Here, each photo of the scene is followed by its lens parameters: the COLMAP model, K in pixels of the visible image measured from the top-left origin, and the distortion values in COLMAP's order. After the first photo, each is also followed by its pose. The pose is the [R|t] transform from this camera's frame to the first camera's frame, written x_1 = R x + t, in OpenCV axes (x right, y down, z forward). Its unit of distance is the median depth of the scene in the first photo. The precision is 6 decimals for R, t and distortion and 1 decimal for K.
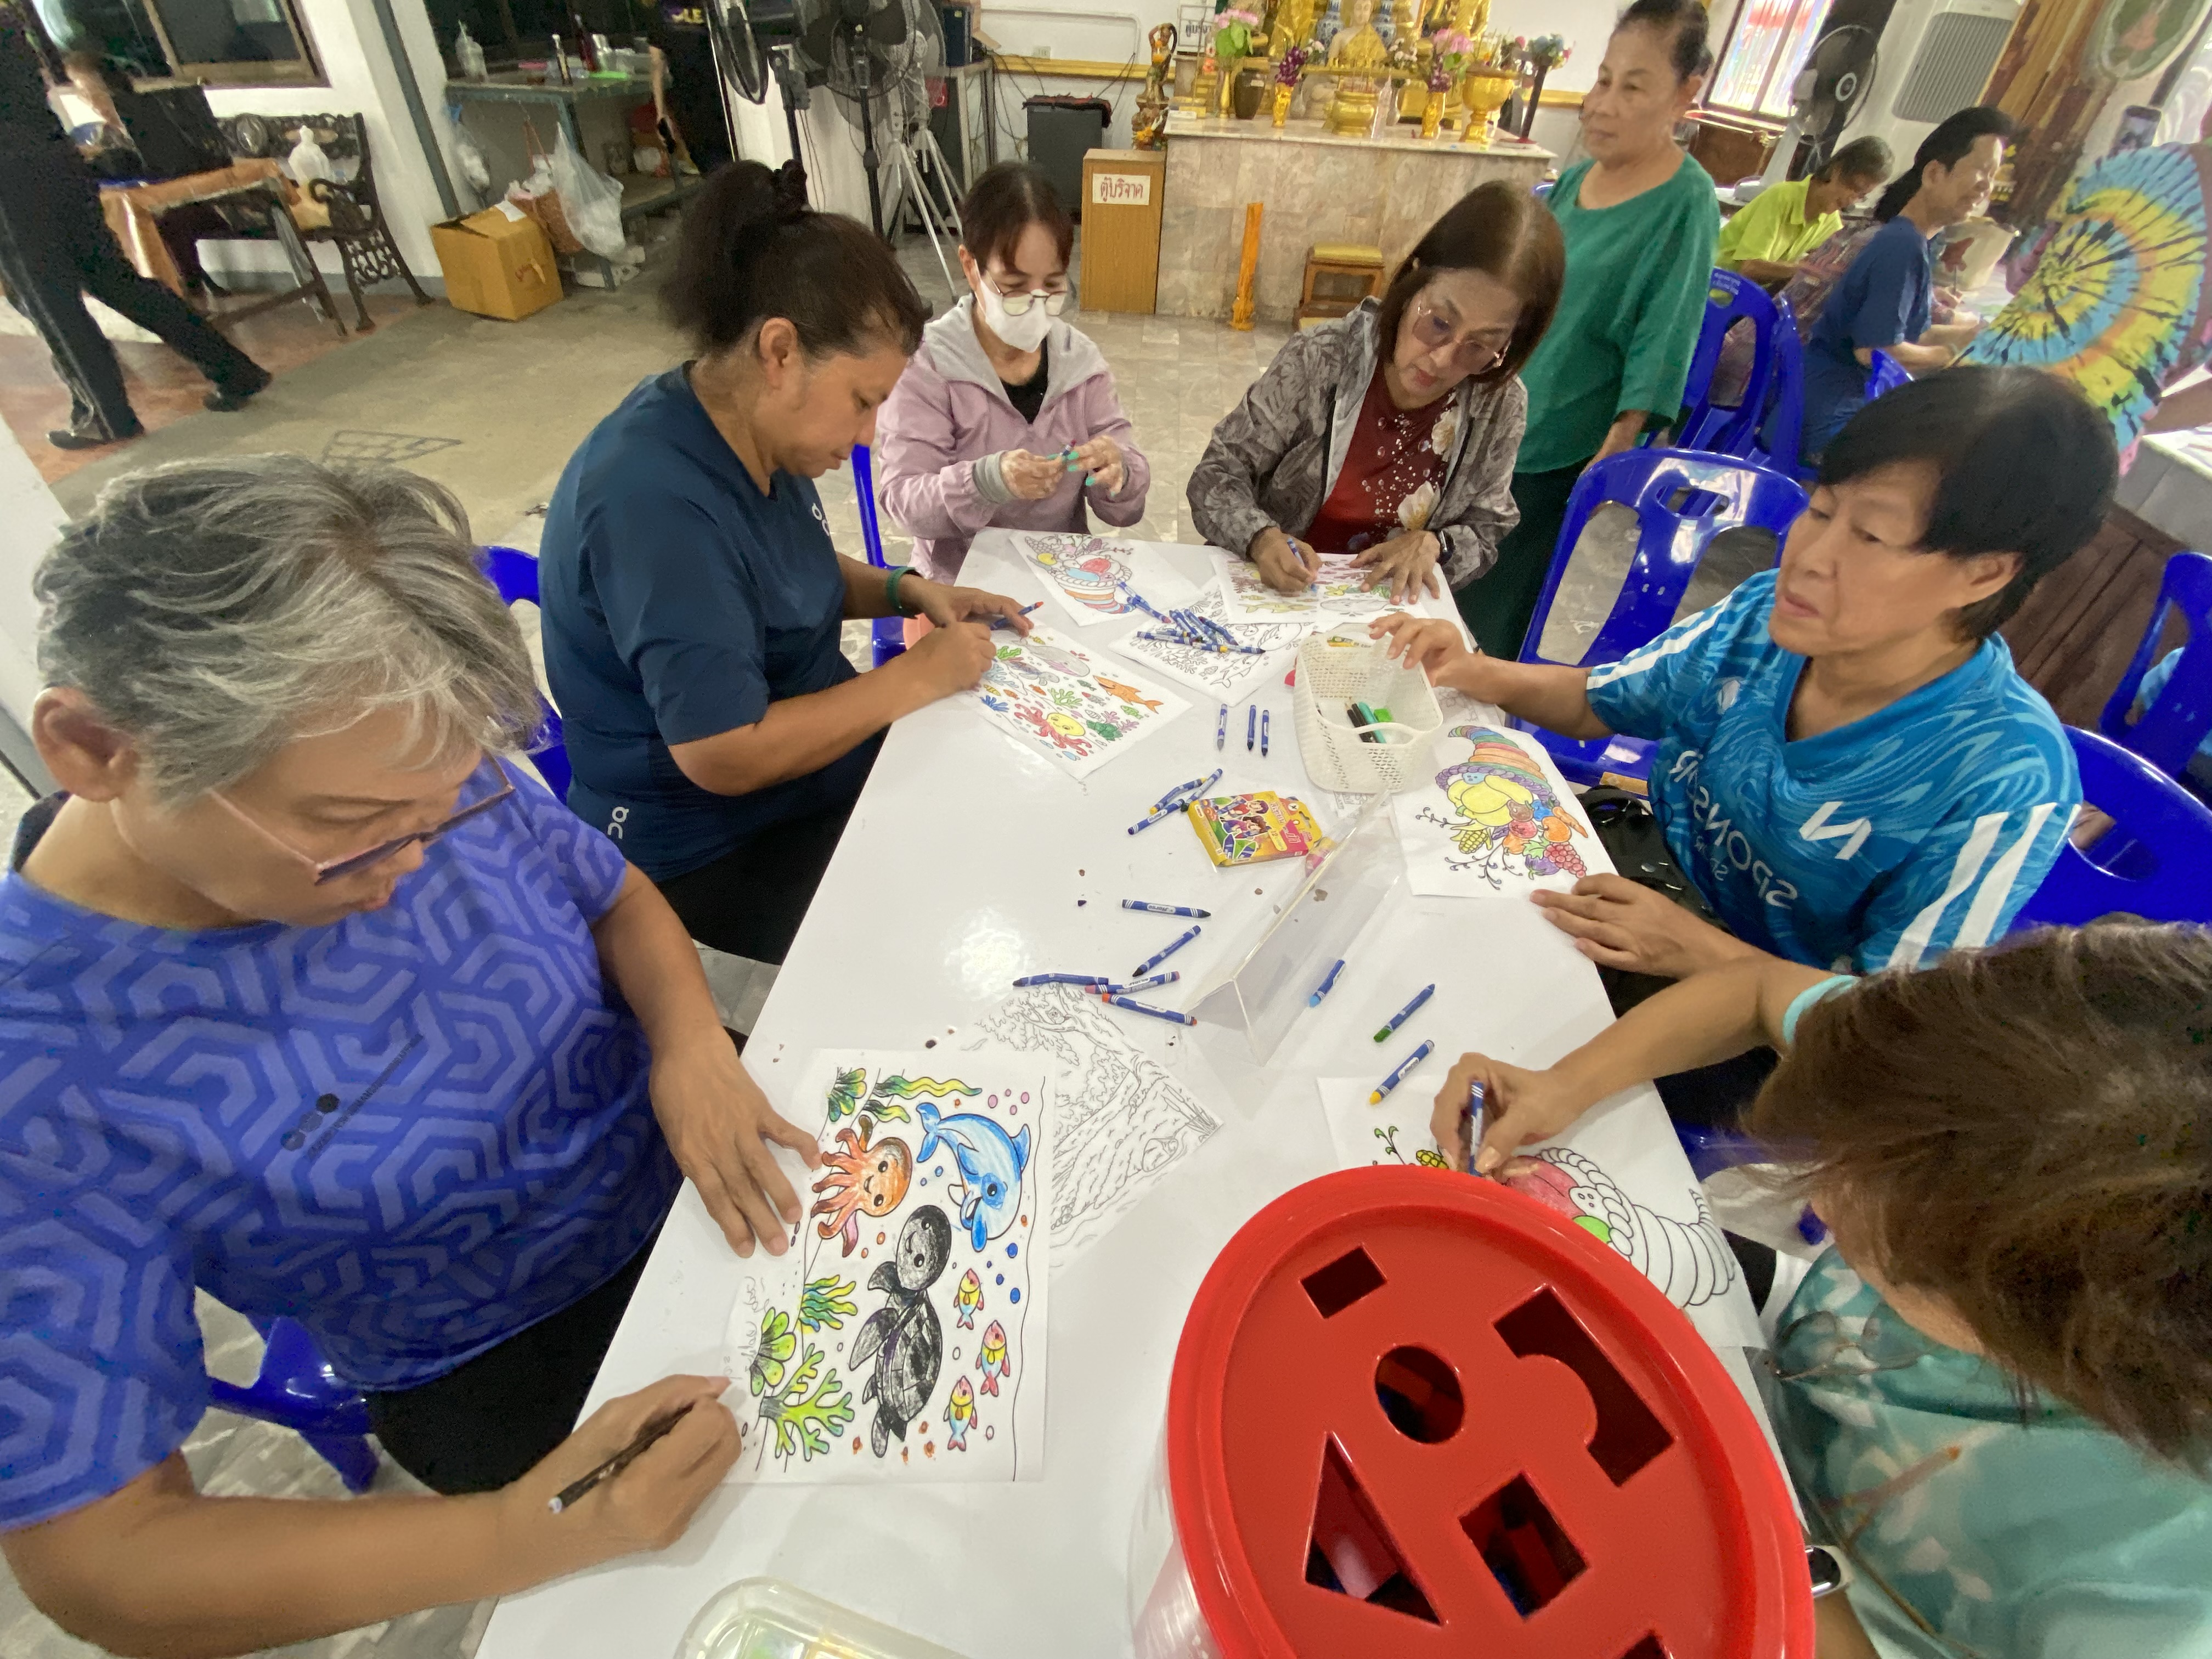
lens RADIAL K [[900.1, 0, 1096.4], [0, 900.1, 831.4], [0, 0, 1]] dist [-0.007132, -0.006798]
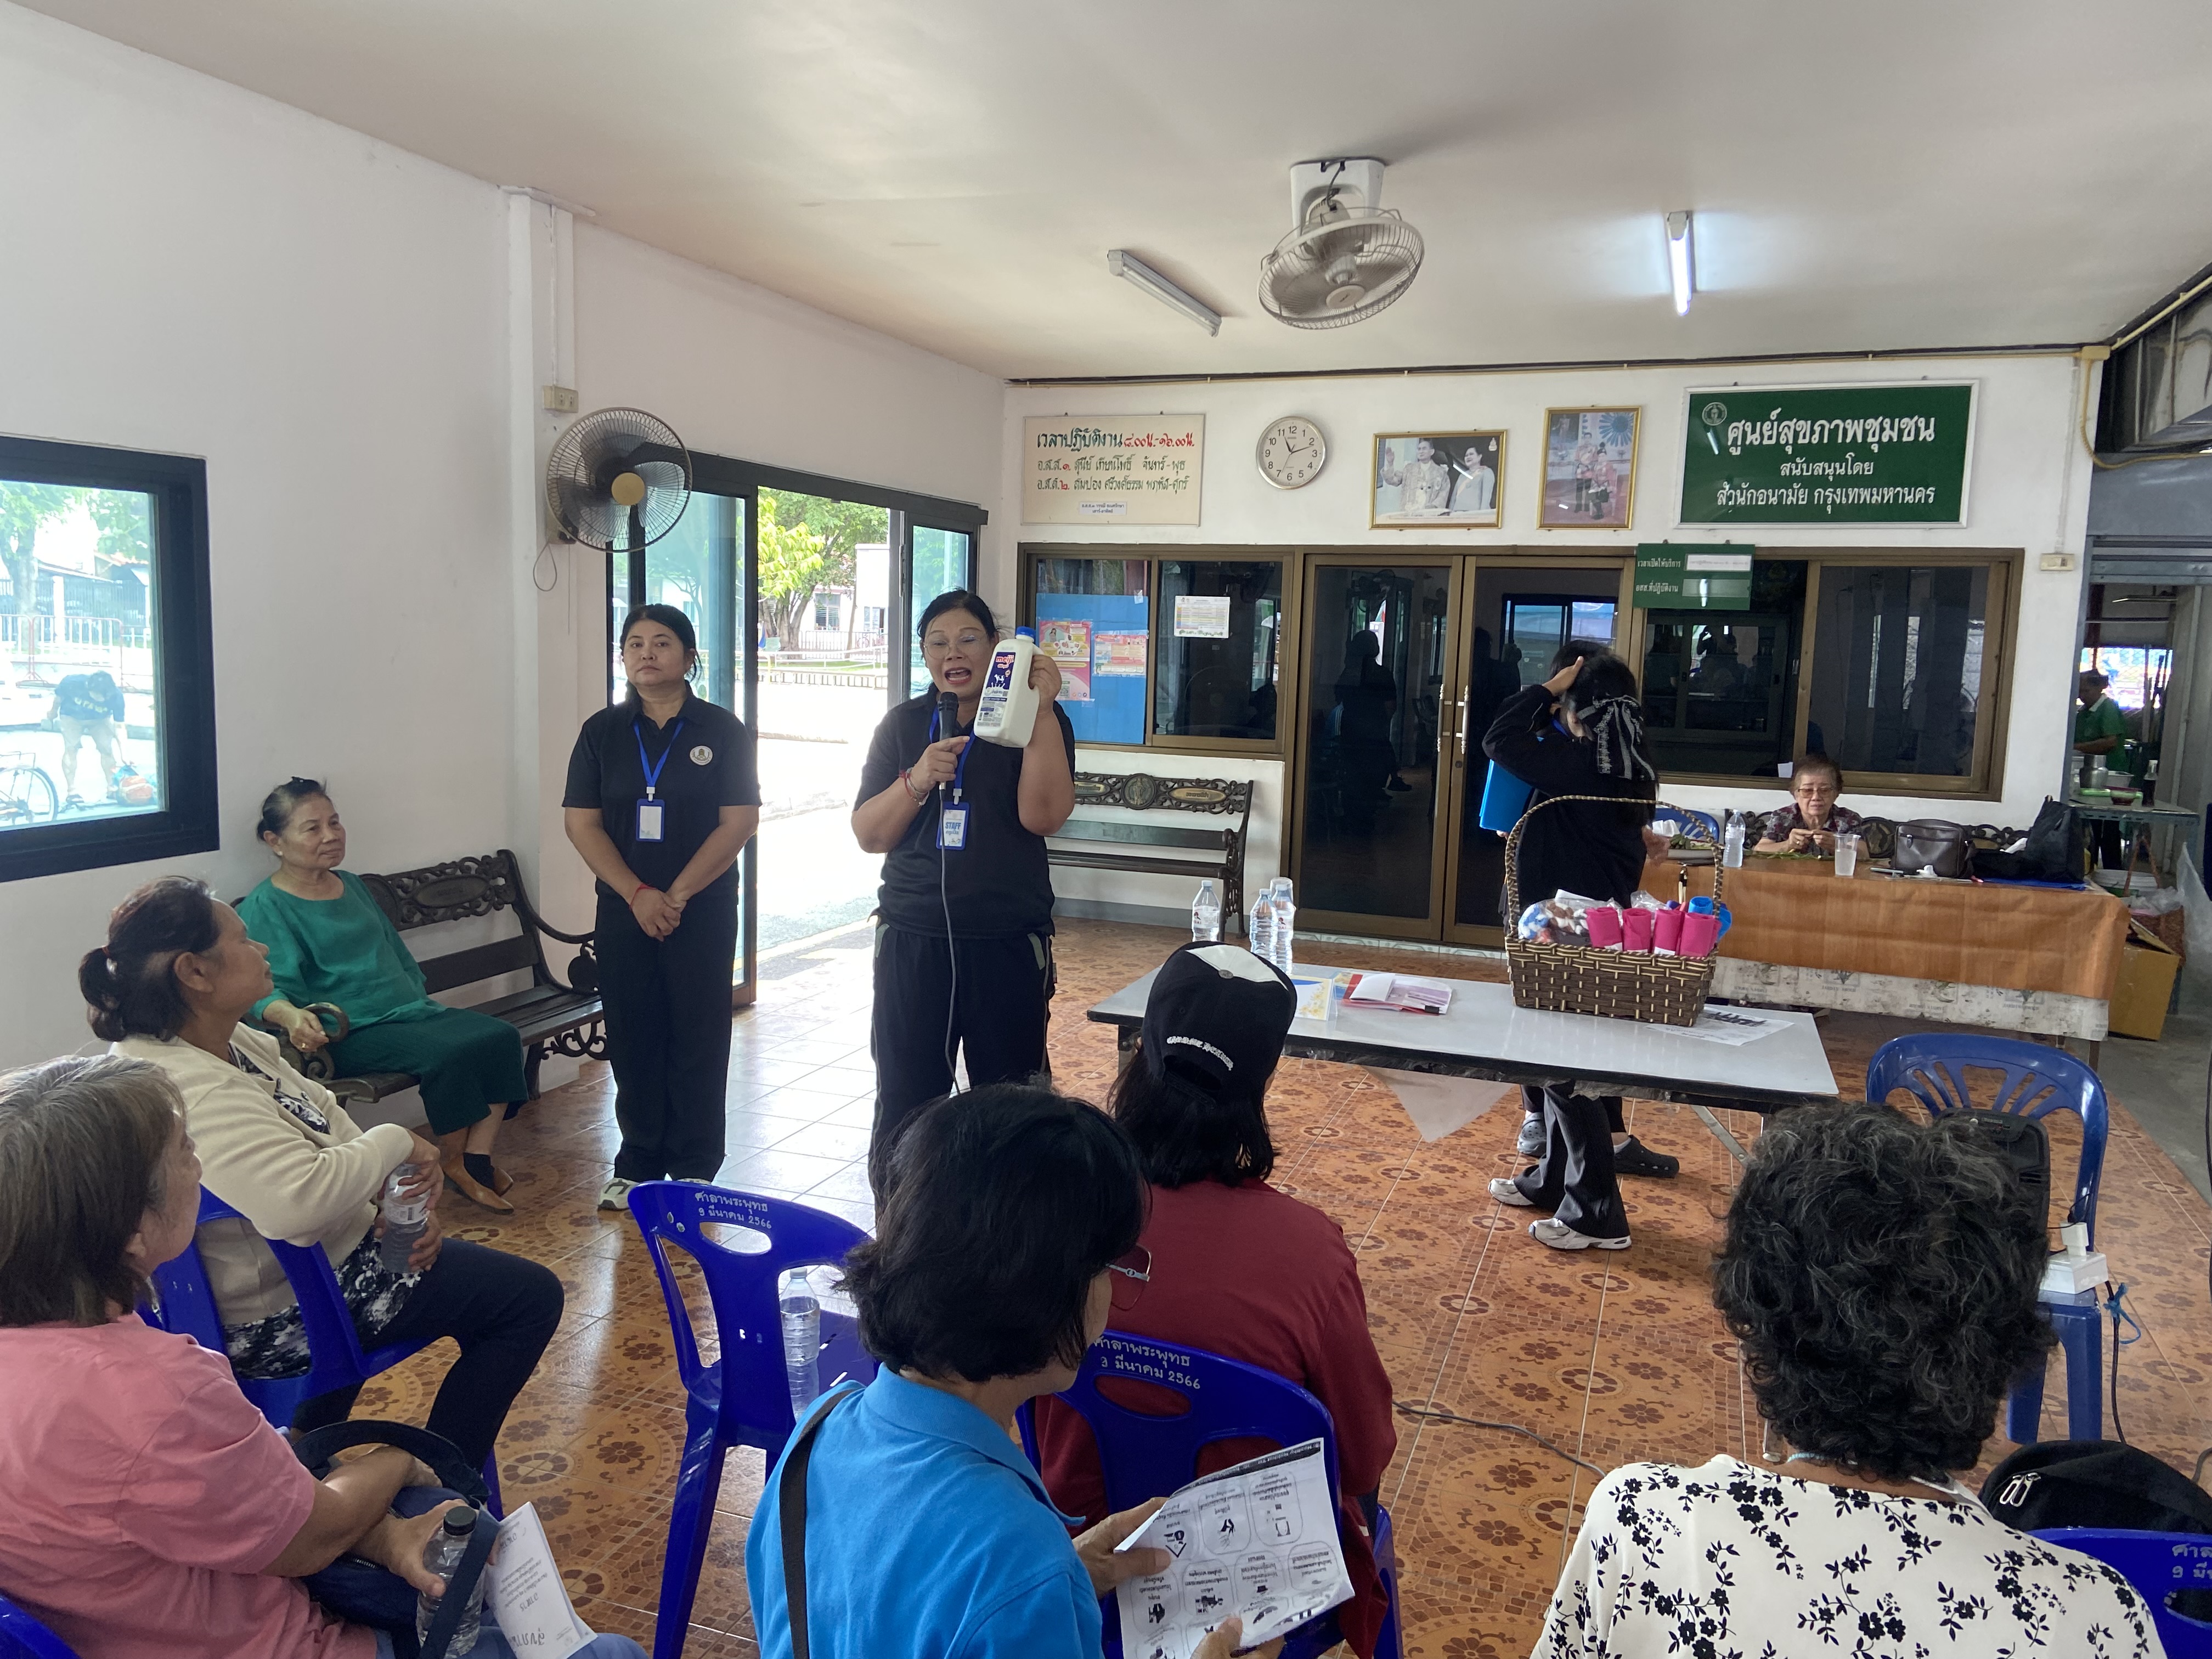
lens RADIAL K [[1669.9, 0, 1069.3], [0, 1669.9, 815.7], [0, 0, 1]] dist [0.104329, -0.115427]
pose [[0.957392, 0.020479, -0.288064, -1.130635], [-0.191163, 0.792610, -0.578987, 0.345987], [0.216466, 0.609385, 0.762753, -0.508683]]
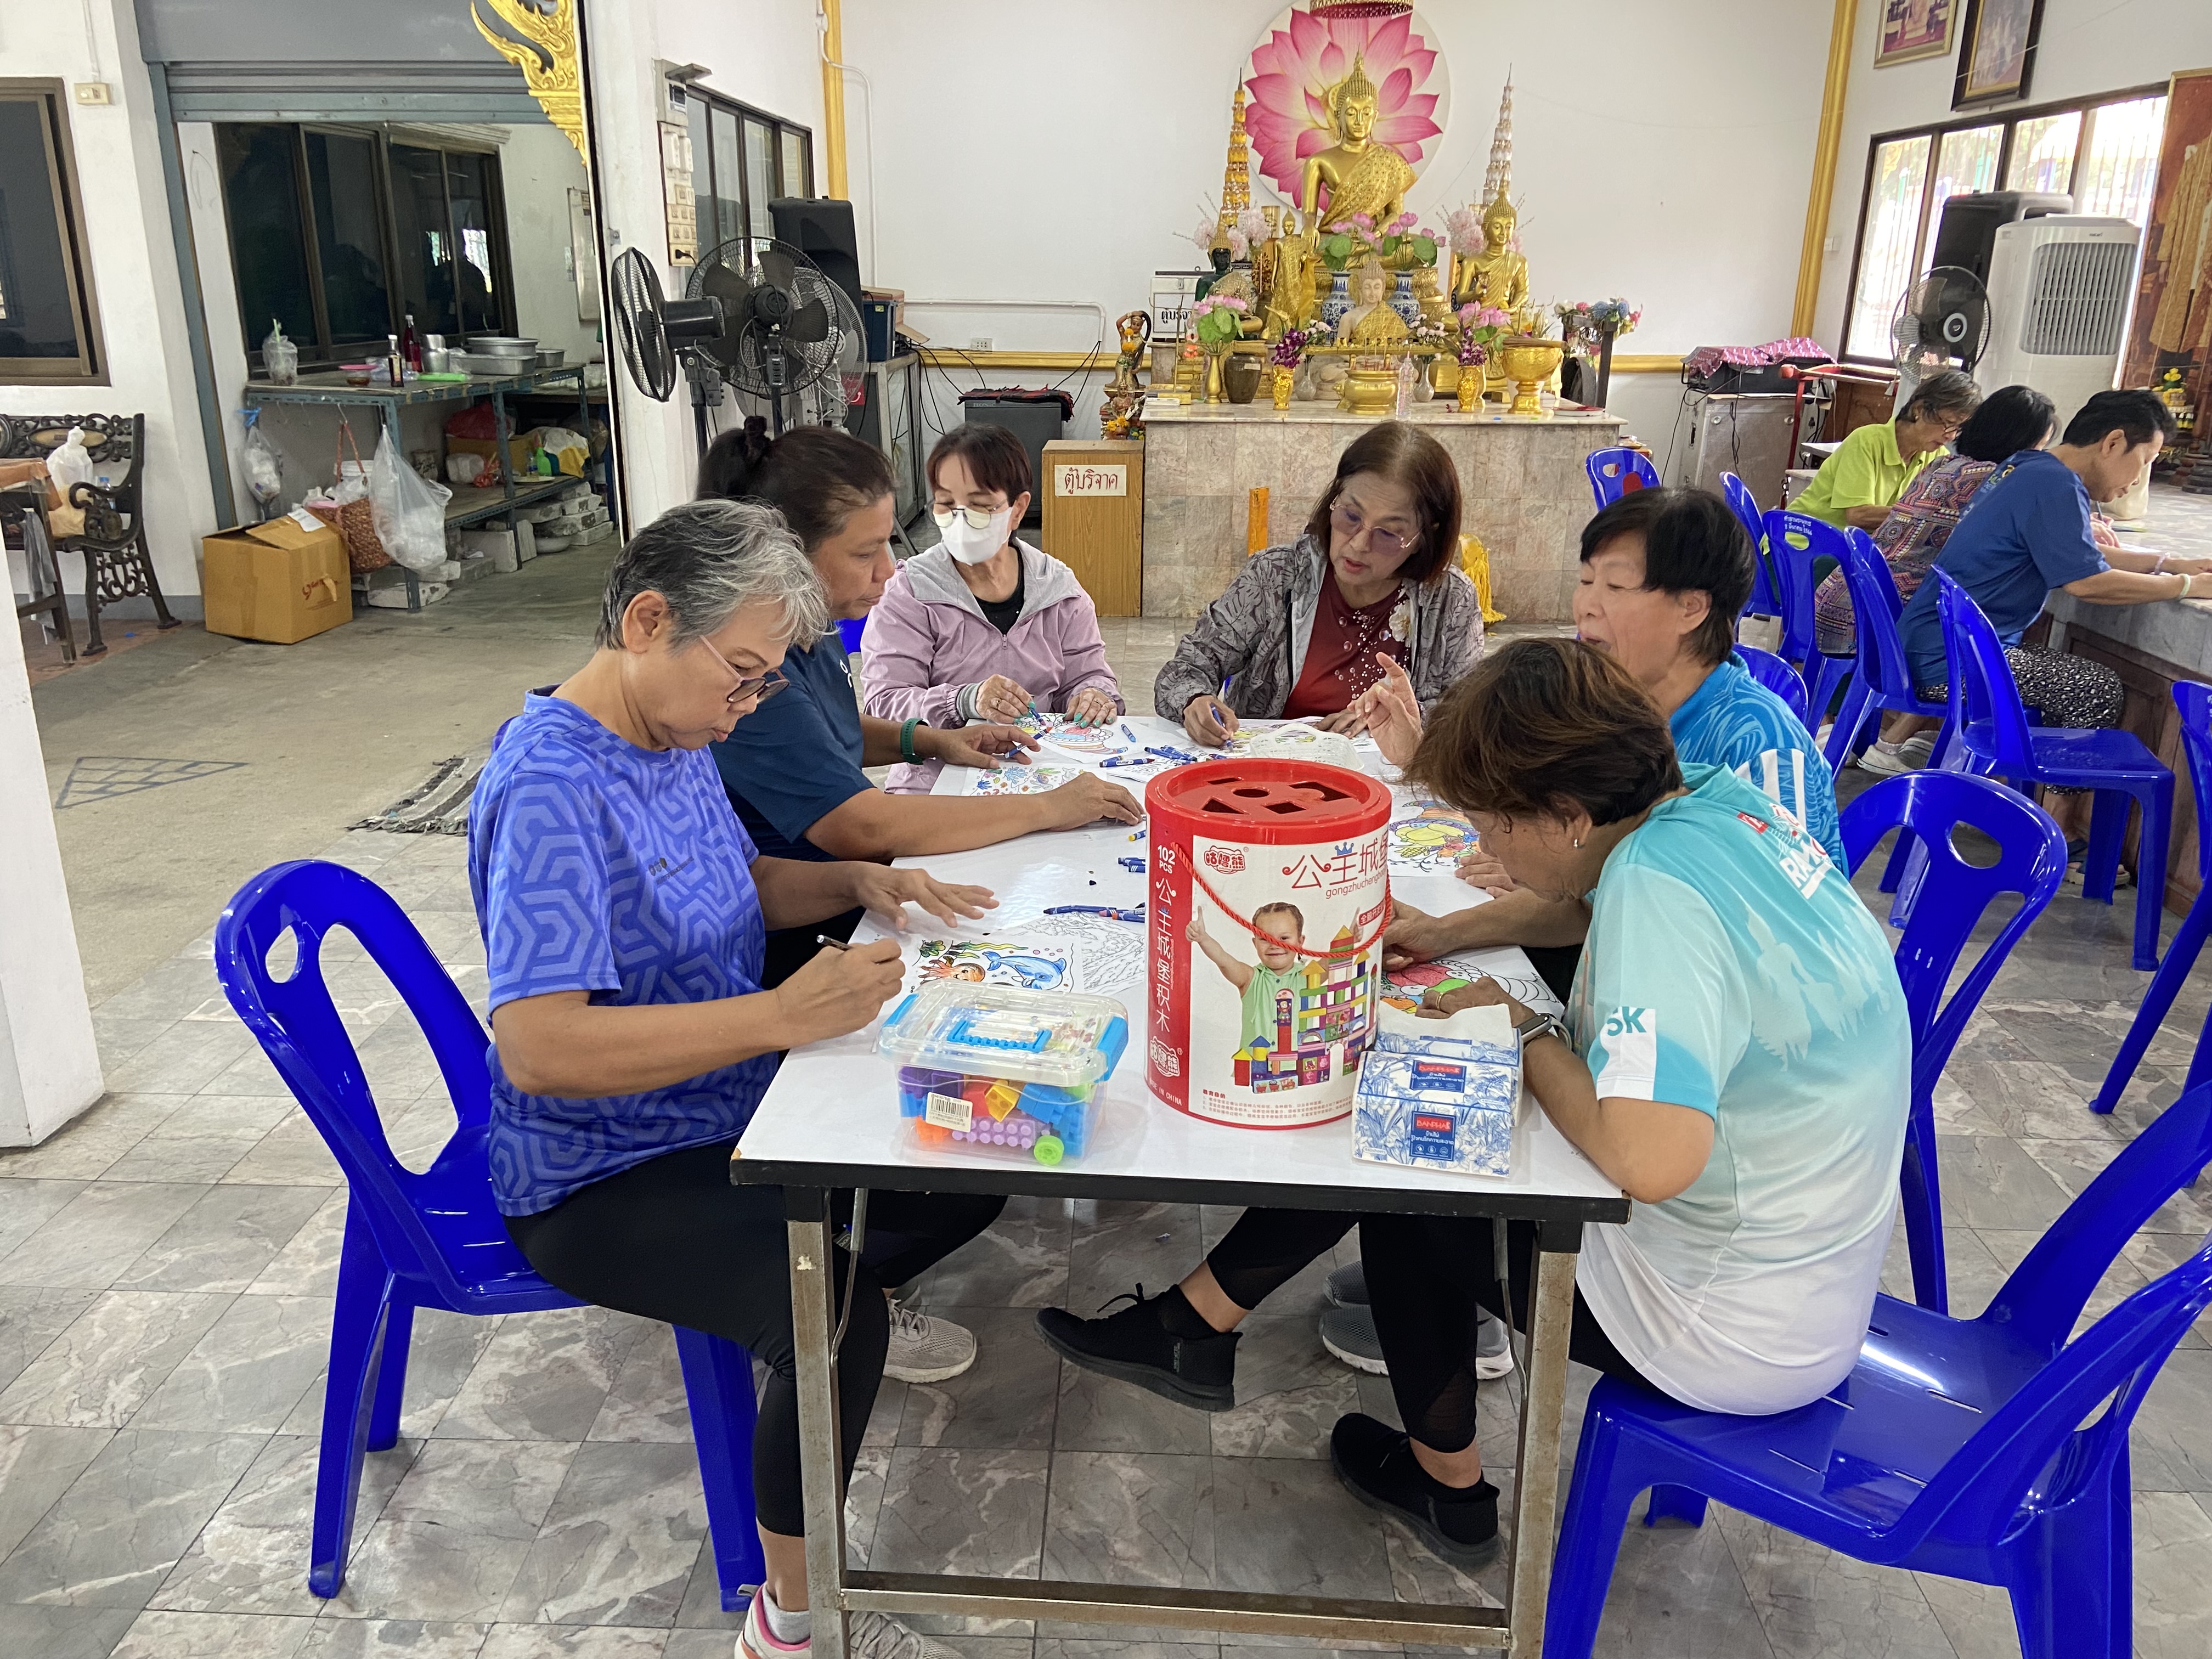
lens RADIAL K [[1669.9, 0, 1082.6], [0, 1669.9, 818.4], [0, 0, 1]] dist [0.104329, -0.115427]
pose [[0.999253, -0.036015, 0.013983, -0.011492], [0.038540, 0.903962, -0.425872, 0.192612], [0.002697, 0.426093, 0.904675, -0.226663]]
